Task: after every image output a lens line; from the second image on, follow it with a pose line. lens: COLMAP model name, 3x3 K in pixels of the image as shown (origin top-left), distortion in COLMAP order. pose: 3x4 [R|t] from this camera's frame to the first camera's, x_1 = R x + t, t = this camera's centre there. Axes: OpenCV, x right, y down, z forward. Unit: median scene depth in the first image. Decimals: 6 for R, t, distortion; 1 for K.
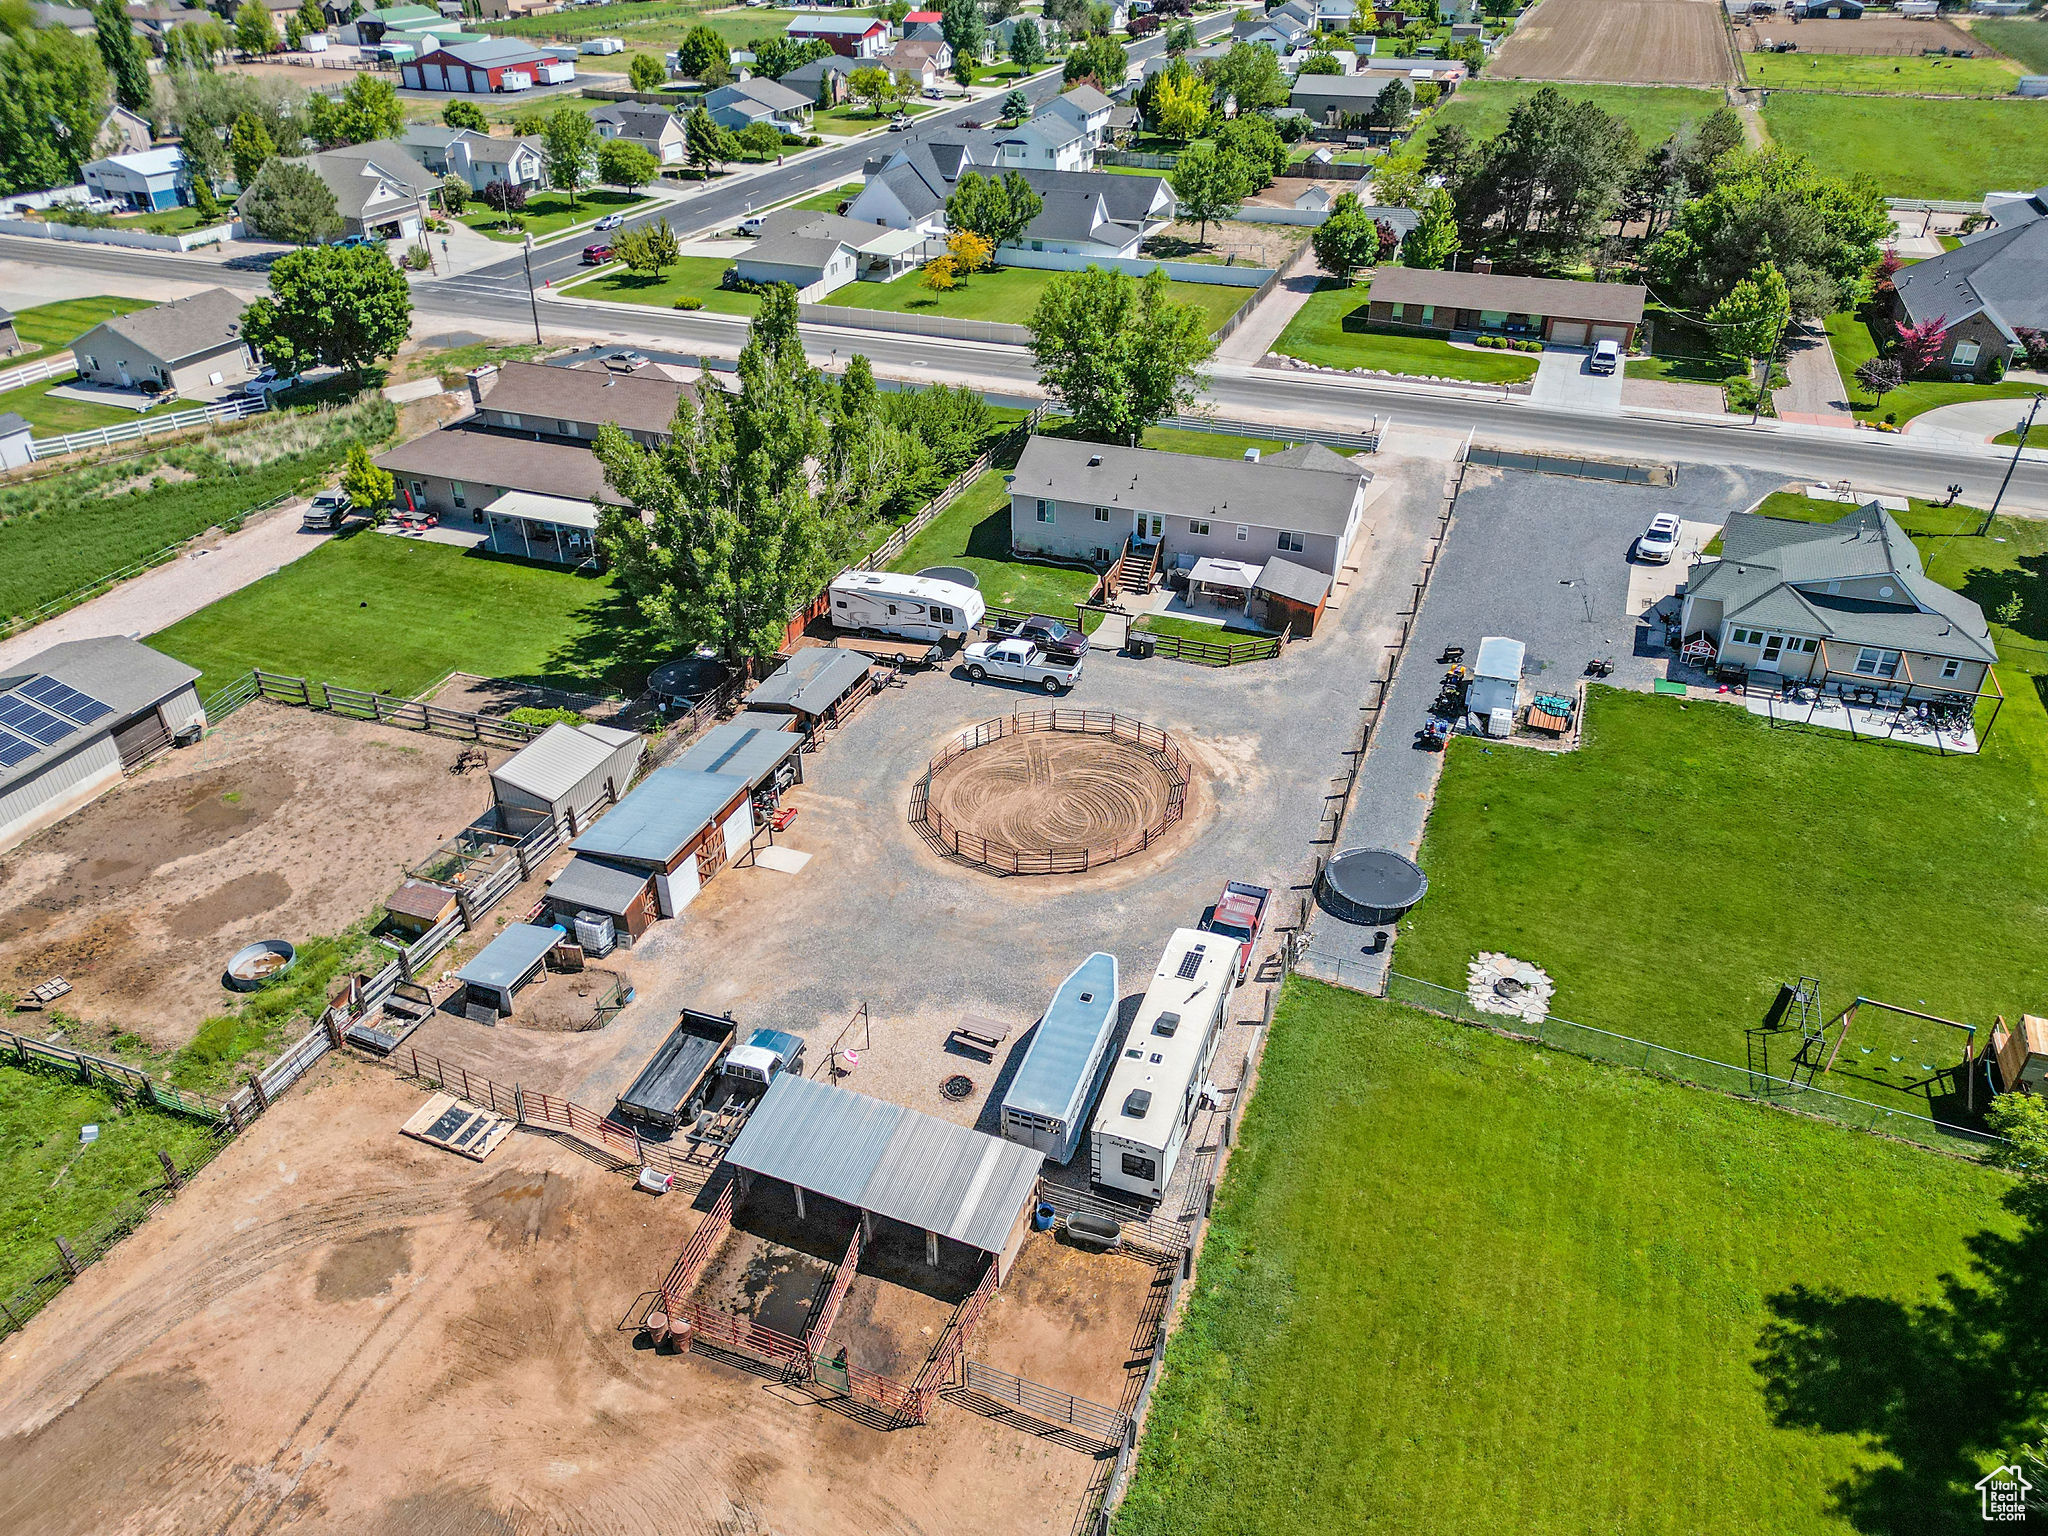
lens RADIAL K [[1425.9, 0, 1024.0], [0, 1425.9, 768.0], [0, 0, 1]] dist [0.071340, -0.061867]
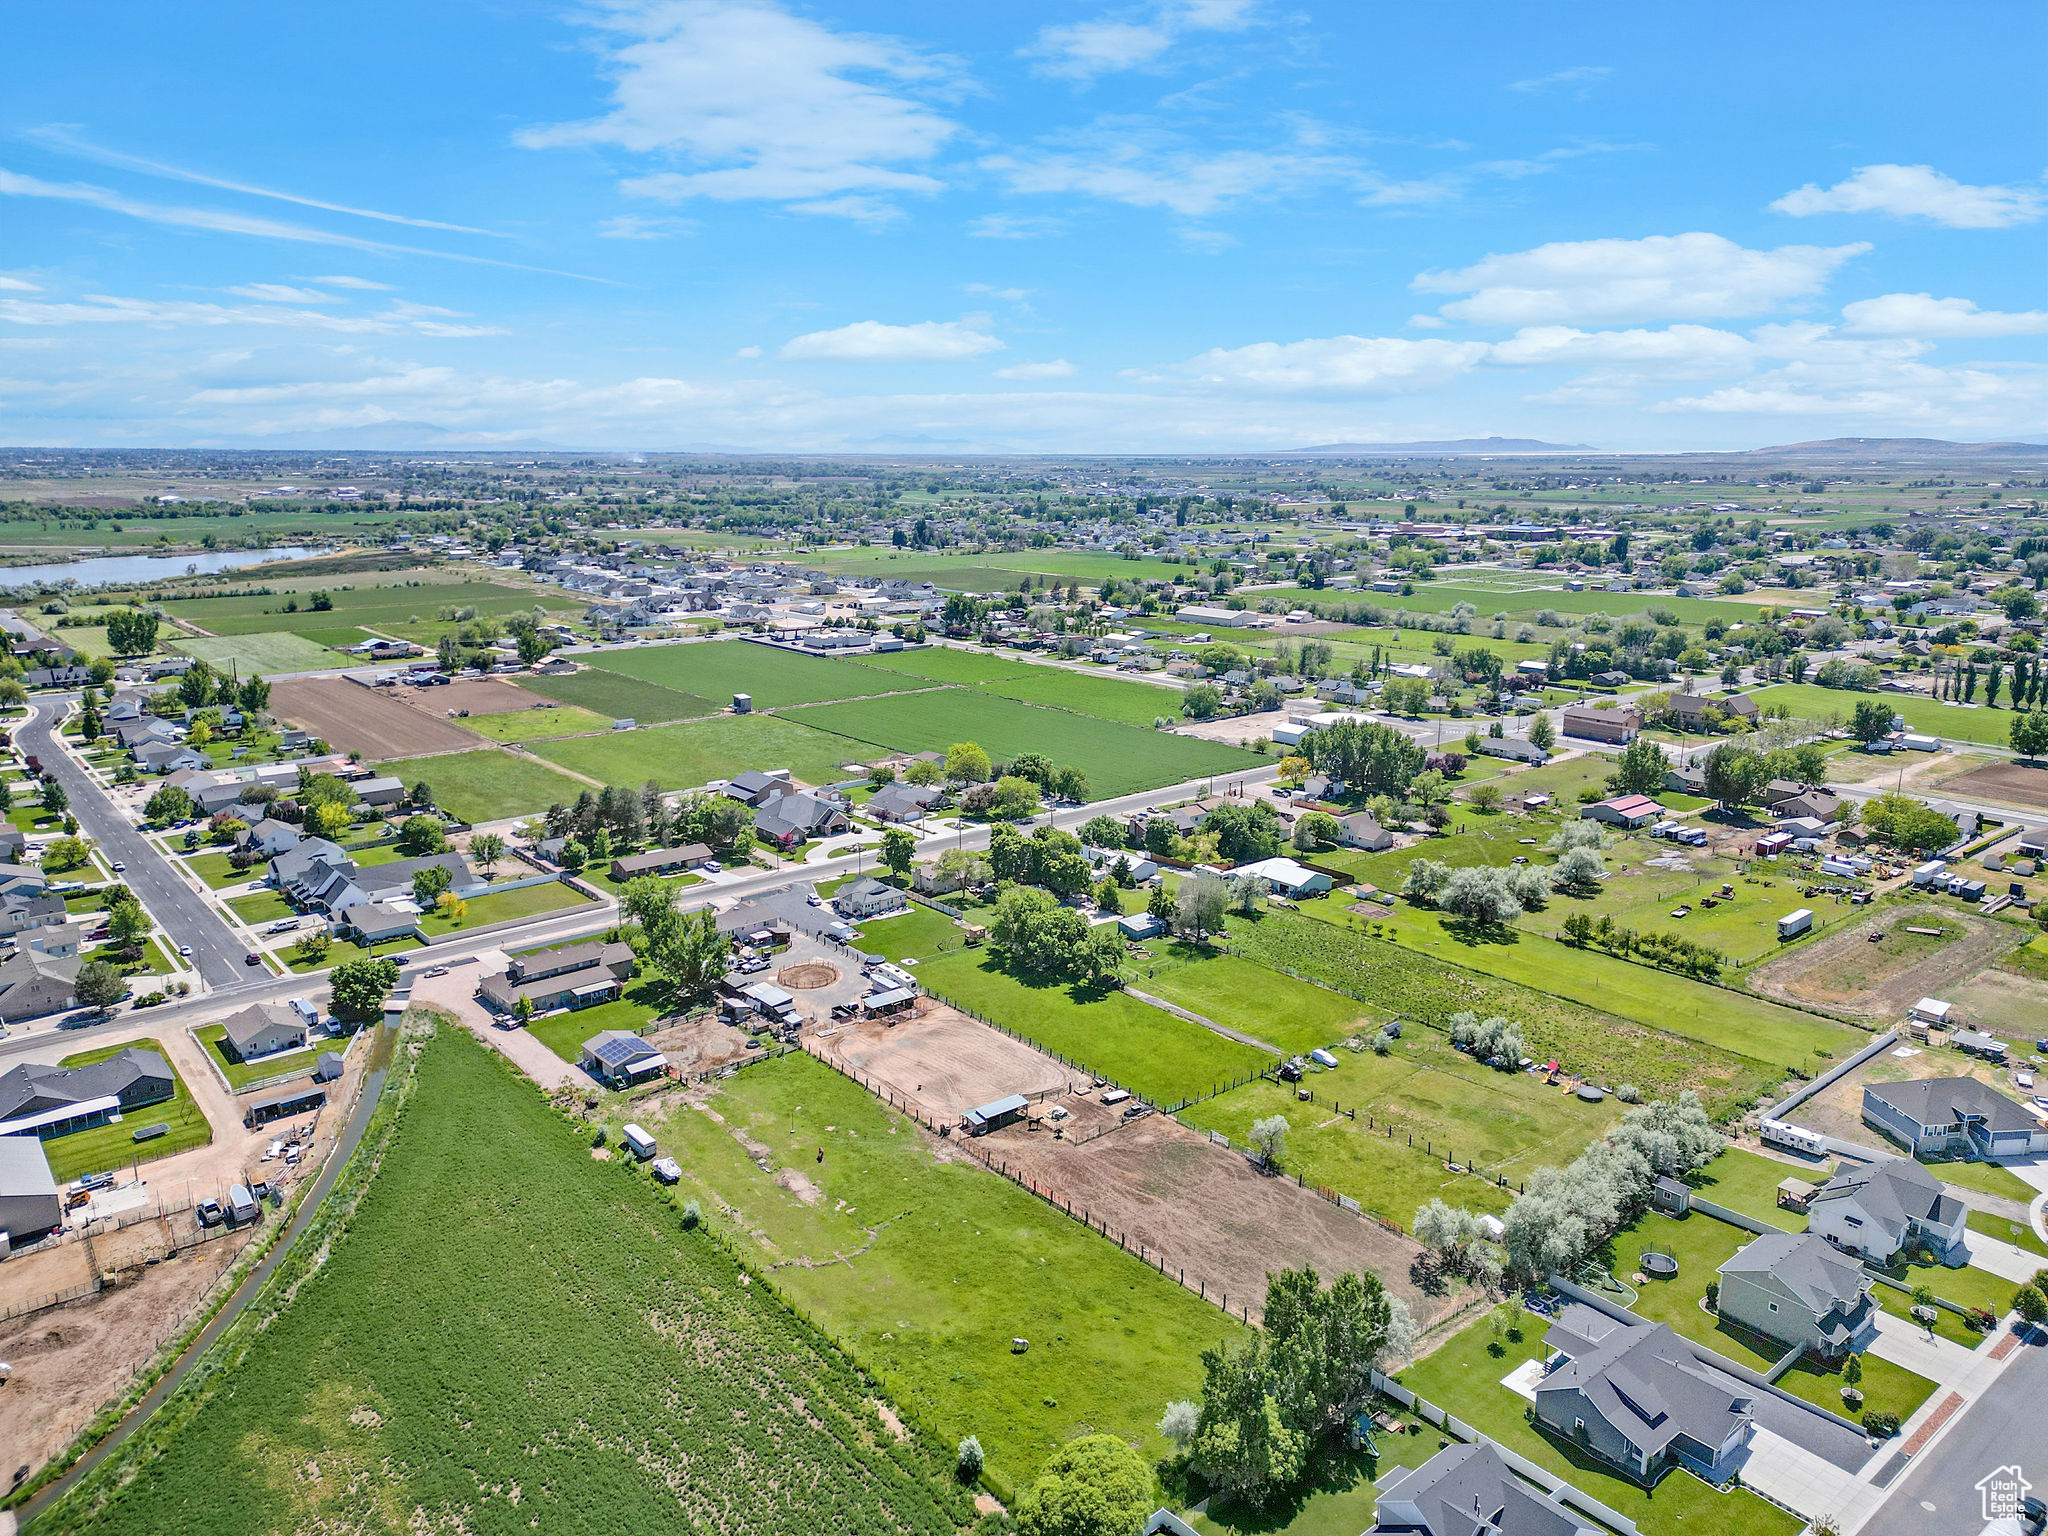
lens RADIAL K [[1425.9, 0, 1024.0], [0, 1425.9, 768.0], [0, 0, 1]] dist [0.071340, -0.061867]
pose [[0.487434, -0.192910, 0.851583, -2.111253], [0.466177, 0.882151, -0.066999, 0.039024], [-0.738300, 0.429646, 0.519921, -1.313241]]
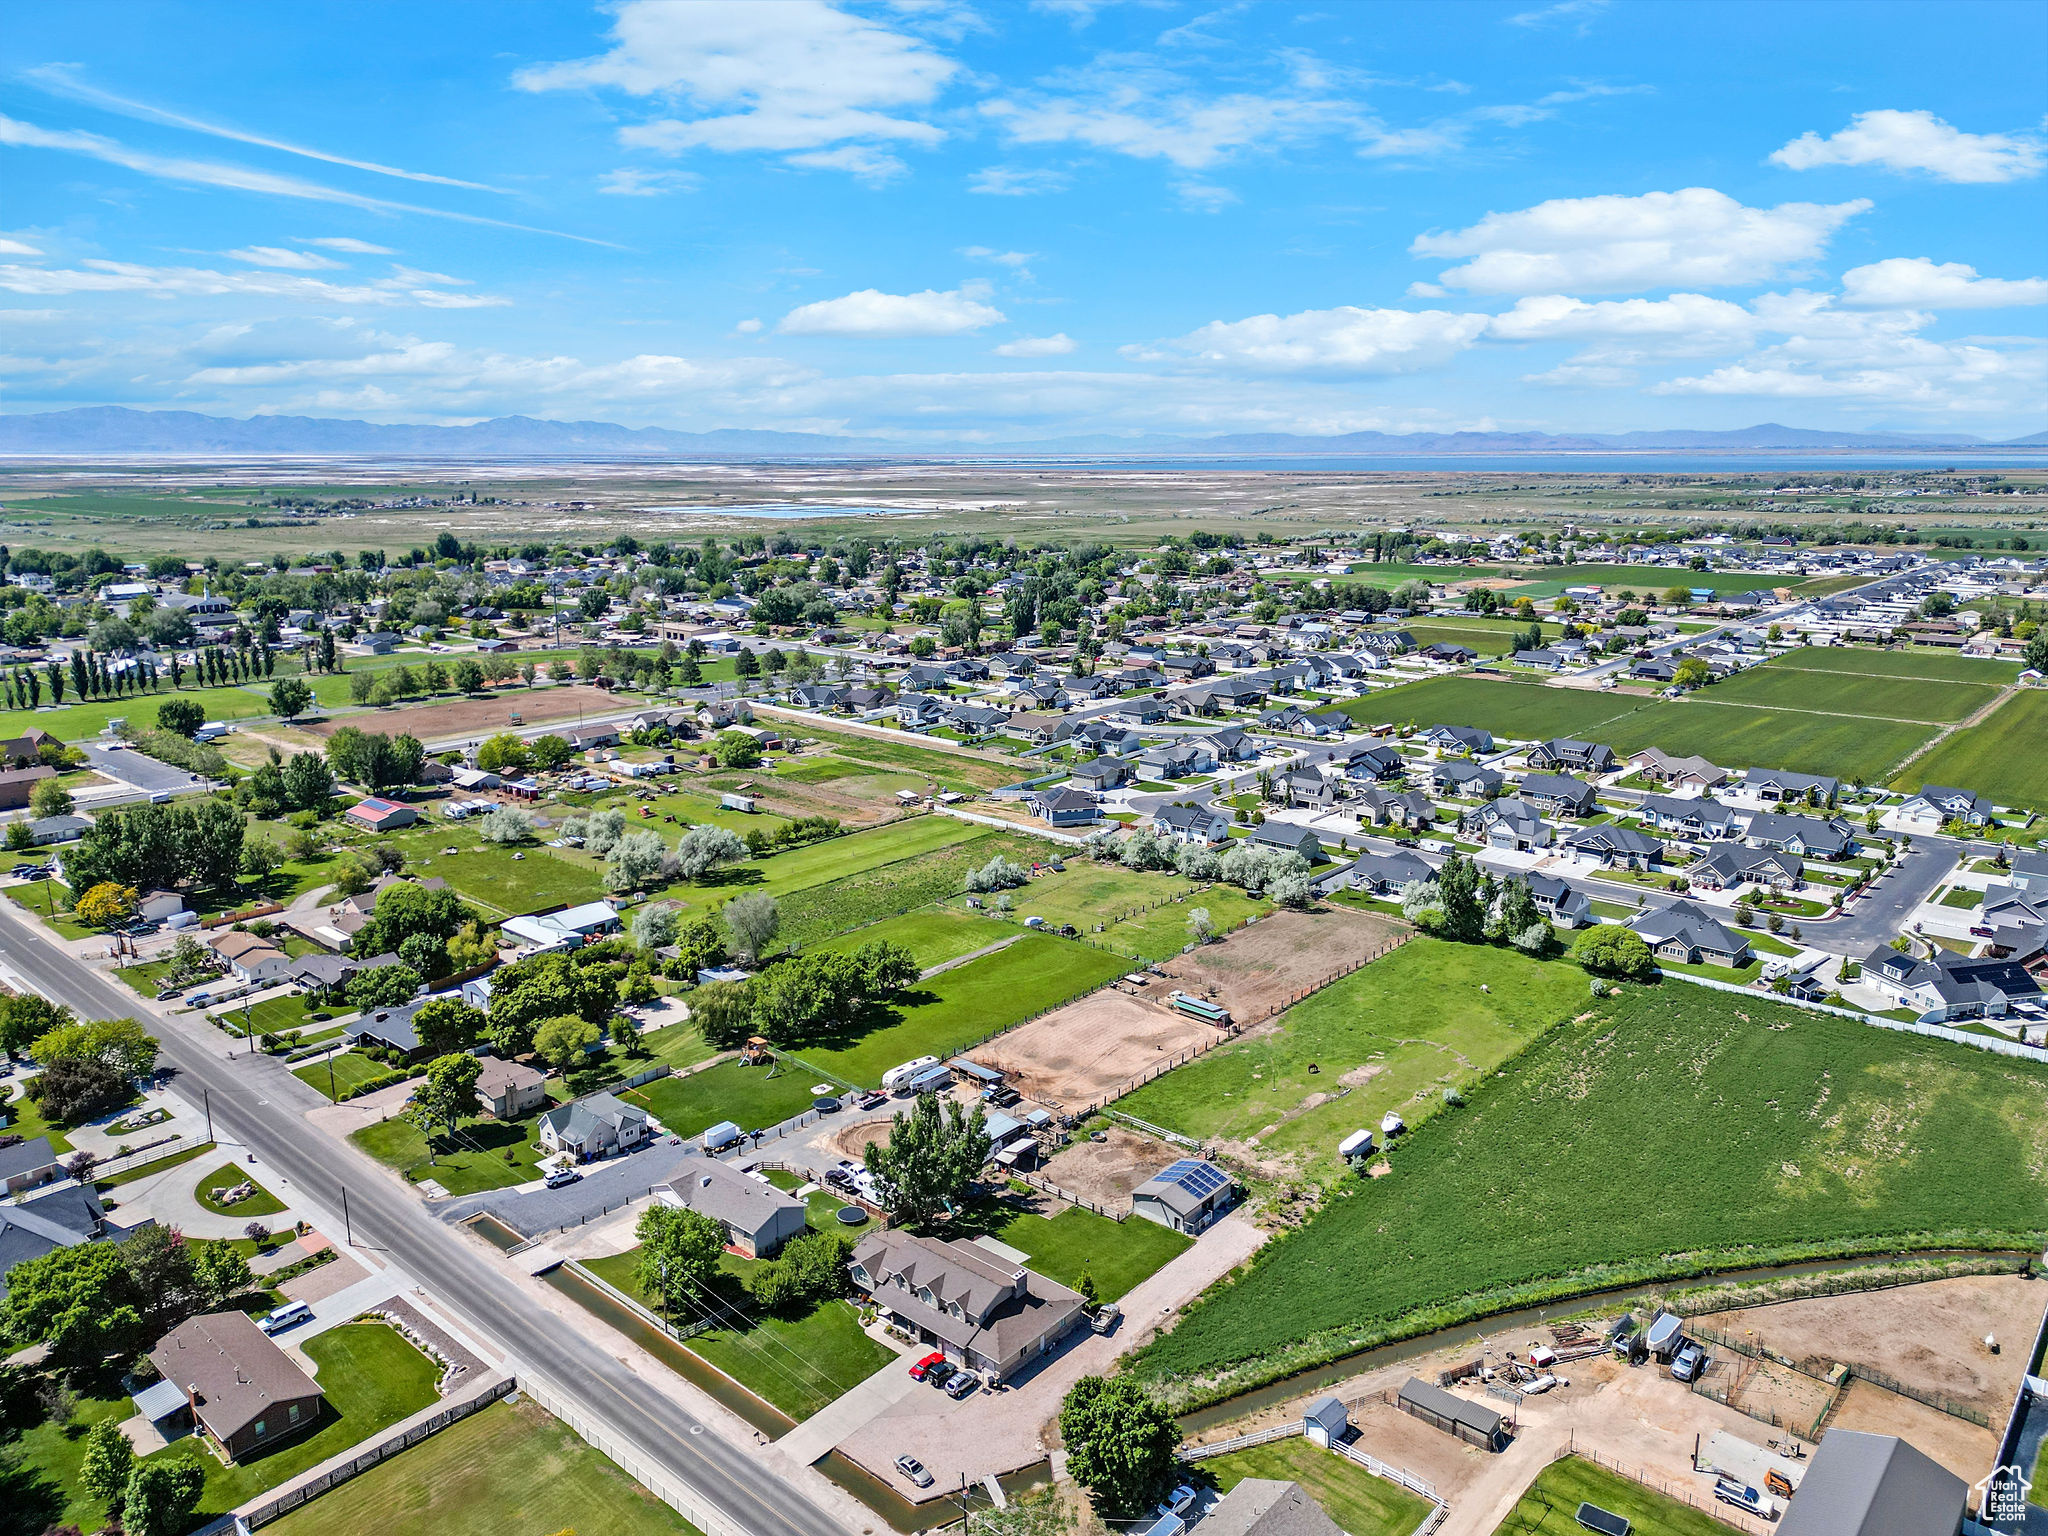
lens RADIAL K [[1425.9, 0, 1024.0], [0, 1425.9, 768.0], [0, 0, 1]] dist [0.071340, -0.061867]
pose [[-0.937792, -0.074213, 0.339174, -0.884516], [0.188223, 0.712212, 0.676259, -1.816363], [-0.291751, 0.698031, -0.653938, 1.620067]]
